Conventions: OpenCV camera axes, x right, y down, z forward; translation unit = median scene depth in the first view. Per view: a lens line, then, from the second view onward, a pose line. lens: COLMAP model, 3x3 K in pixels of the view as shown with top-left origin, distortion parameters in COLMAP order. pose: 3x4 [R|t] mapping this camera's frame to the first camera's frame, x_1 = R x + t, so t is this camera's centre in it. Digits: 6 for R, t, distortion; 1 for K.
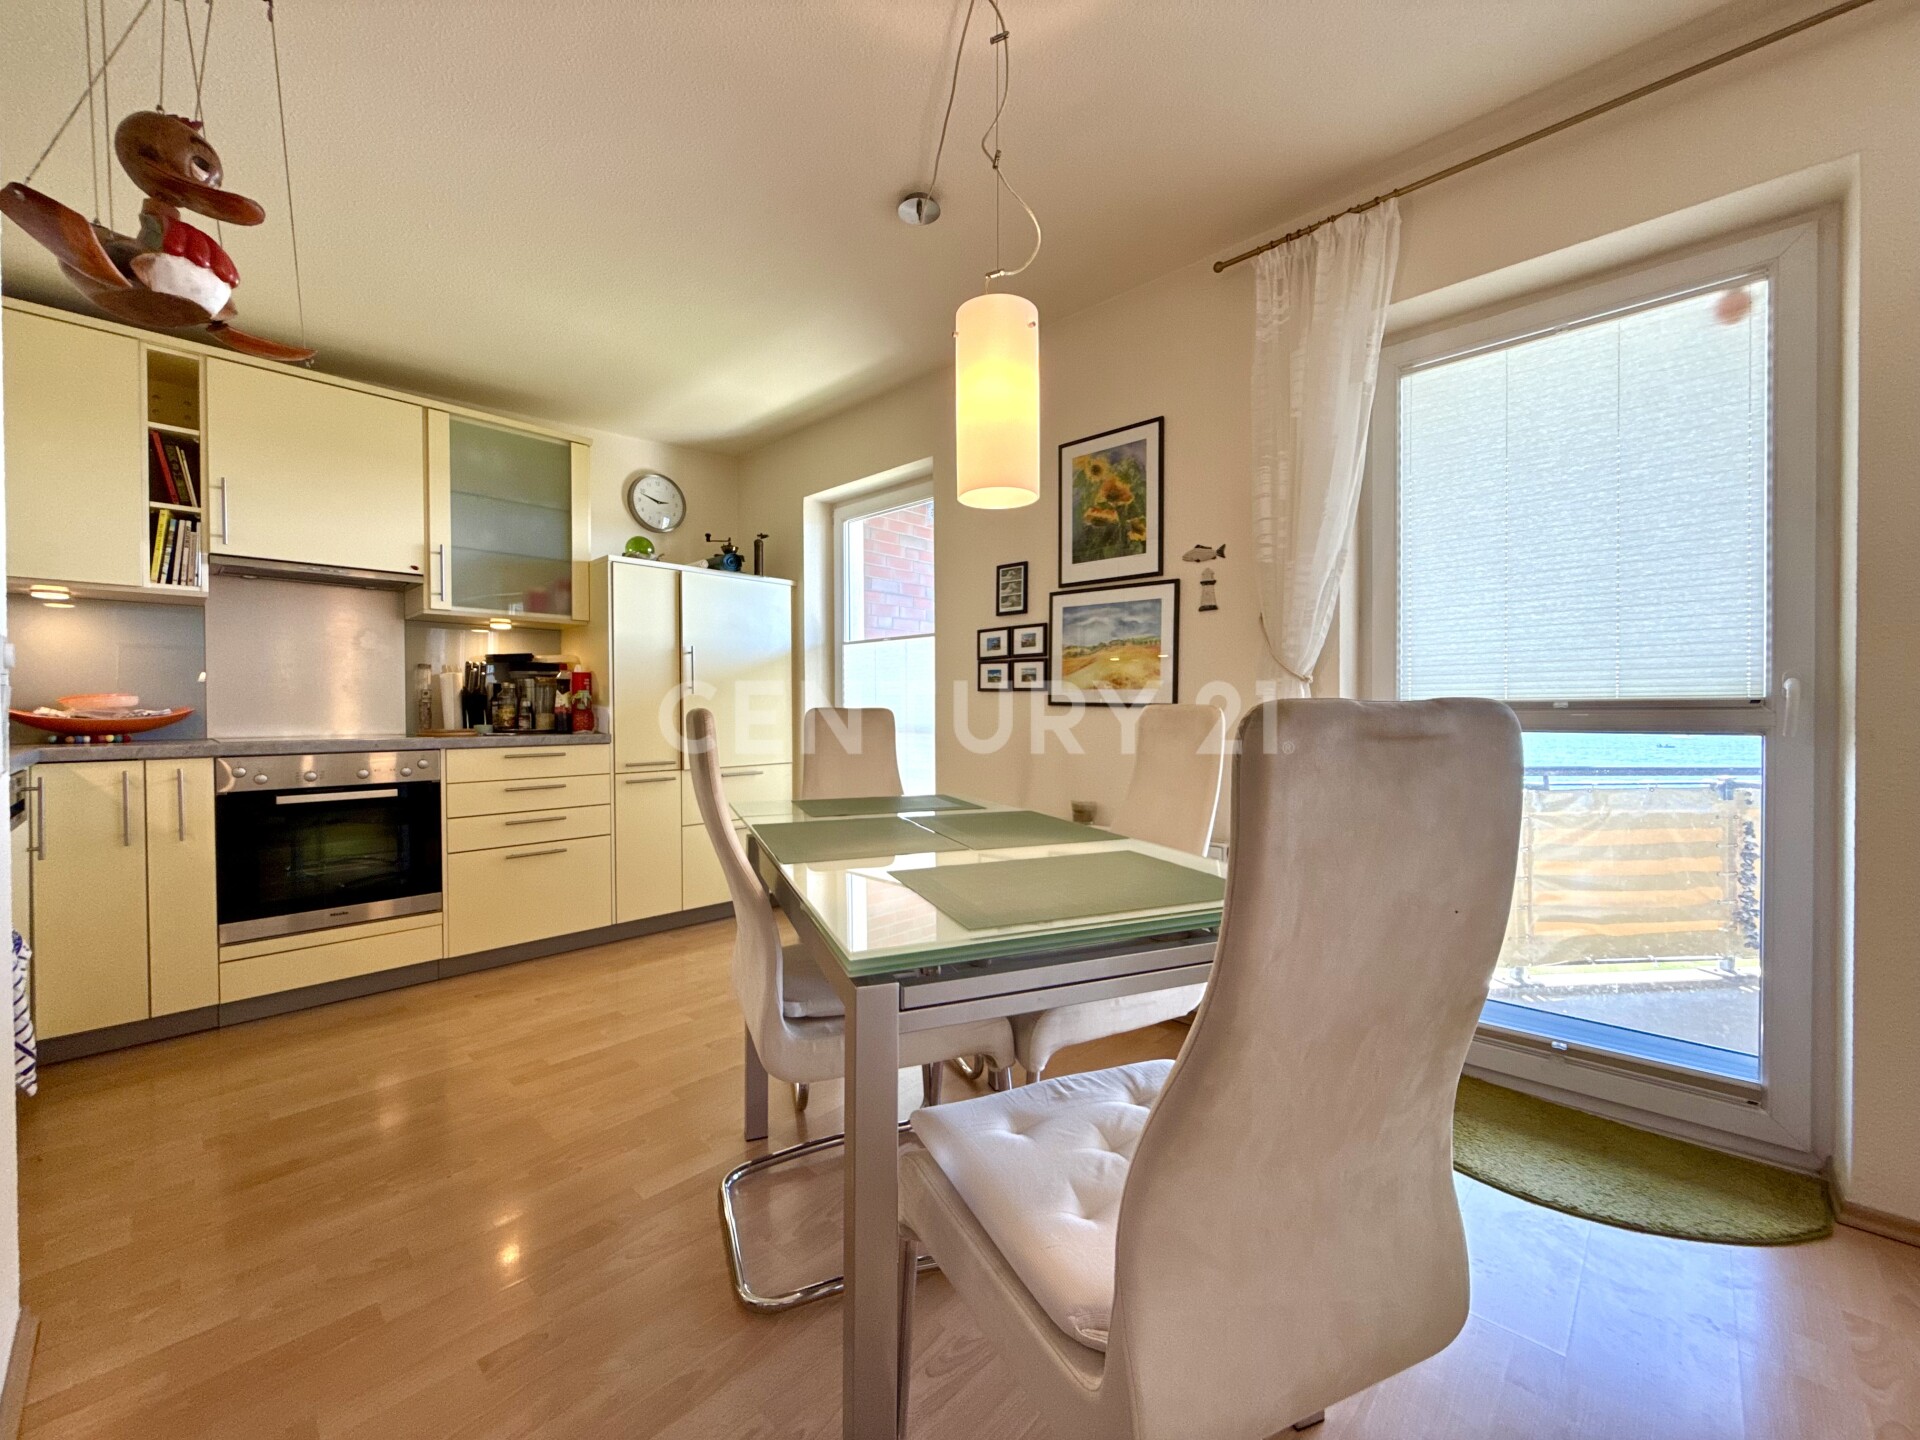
lens RADIAL K [[771.9, 0, 957.4], [0, 771.9, 719.6], [0, 0, 1]] dist [0.000428, -0.000079]
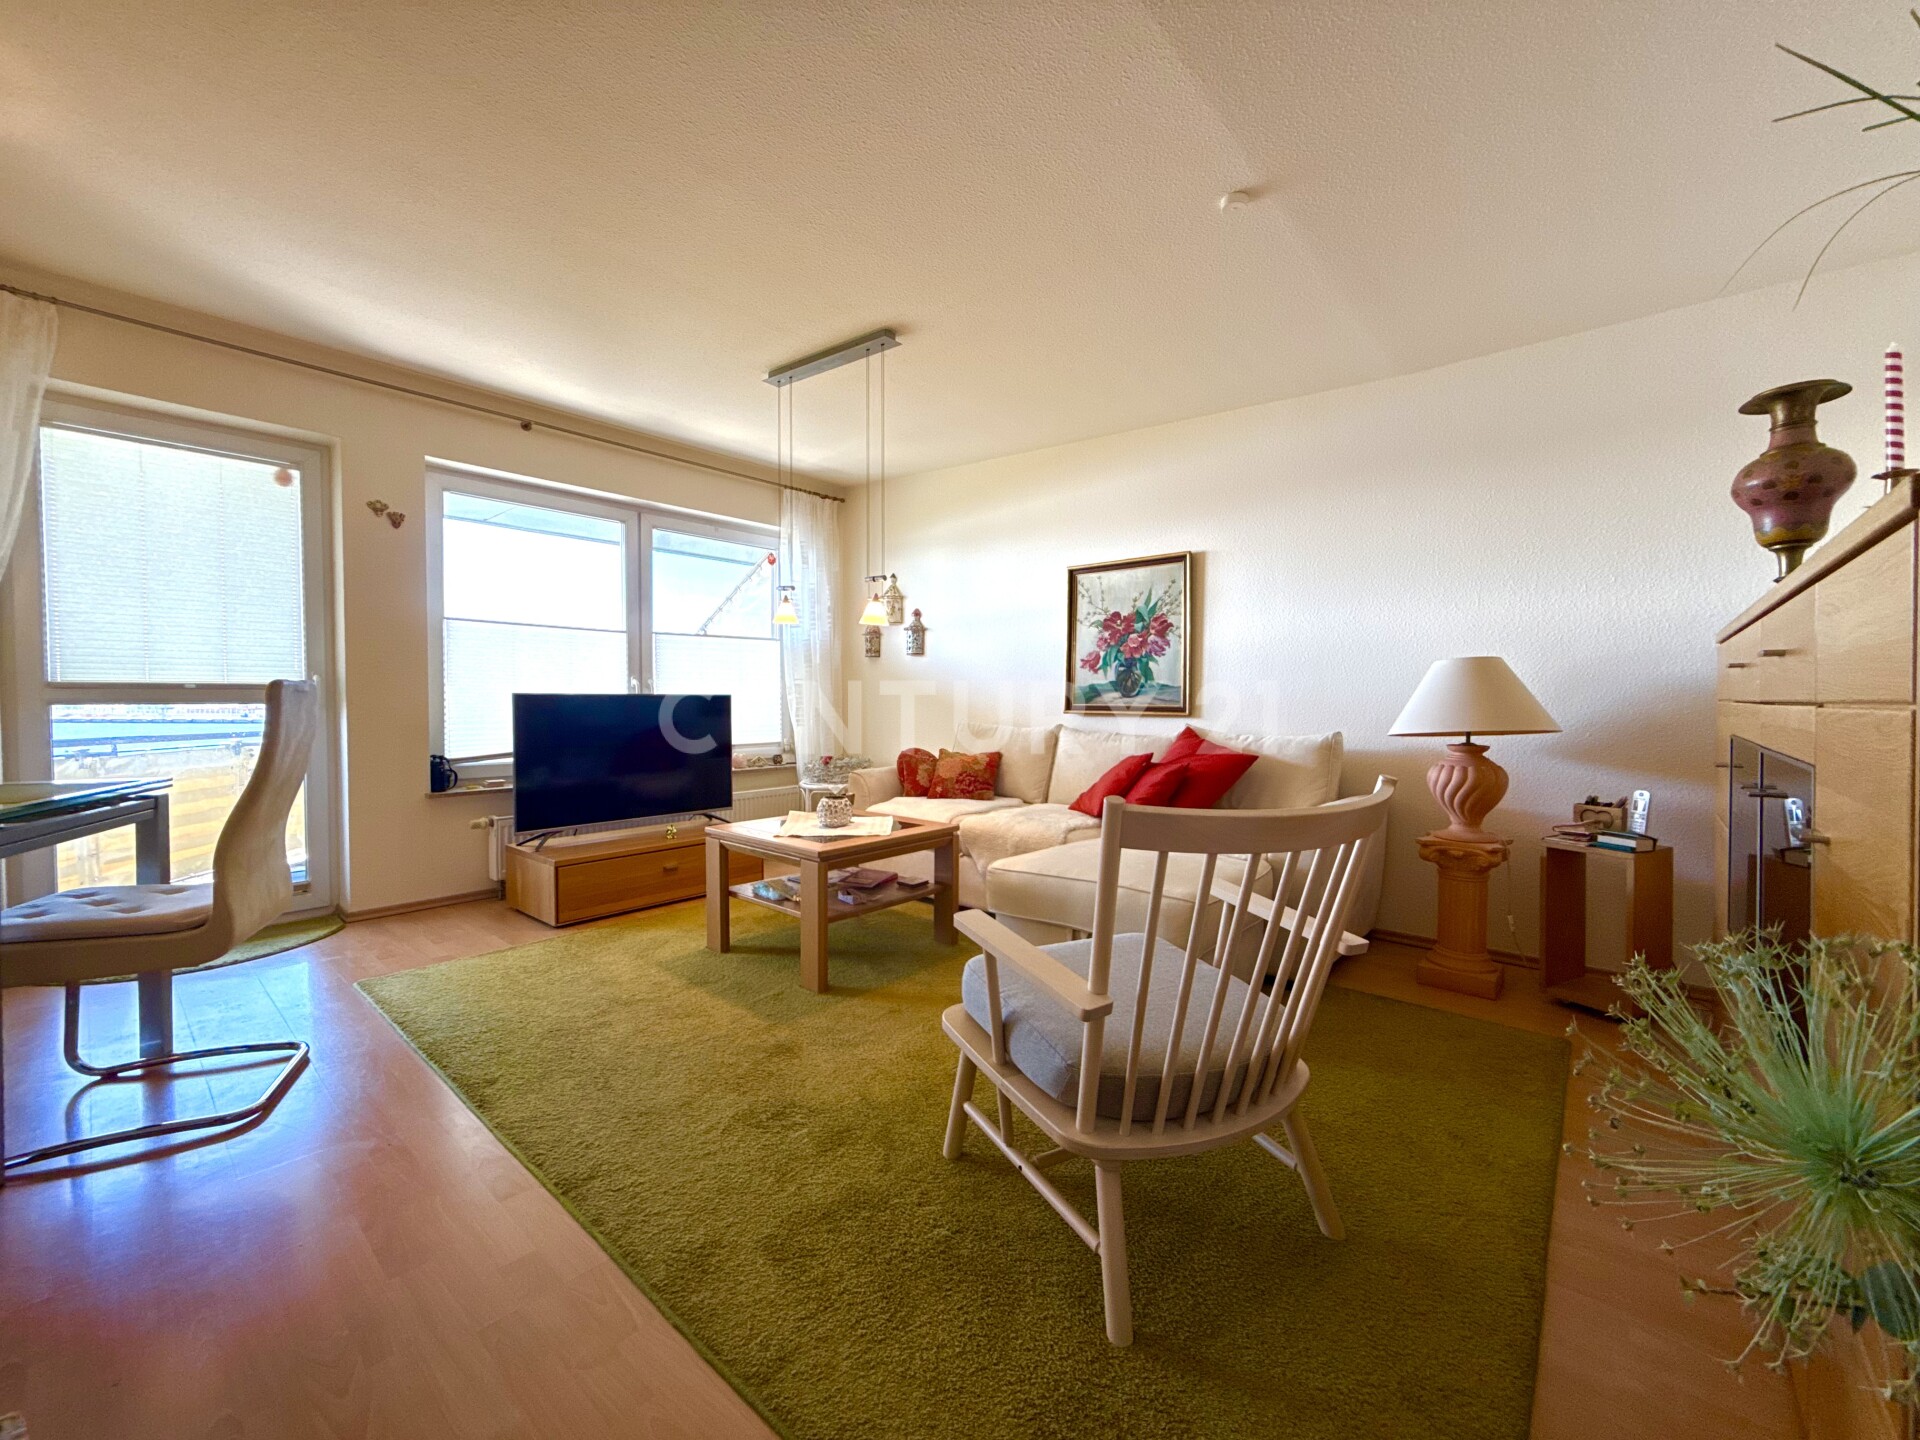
lens RADIAL K [[771.9, 0, 957.6], [0, 771.9, 714.7], [0, 0, 1]] dist [0.000428, -0.000079]
pose [[-0.042998, -0.017324, 0.998925, -0.829404], [0.014809, 0.999729, 0.017975, 0.032439], [-0.998965, 0.015566, -0.042730, -0.482018]]
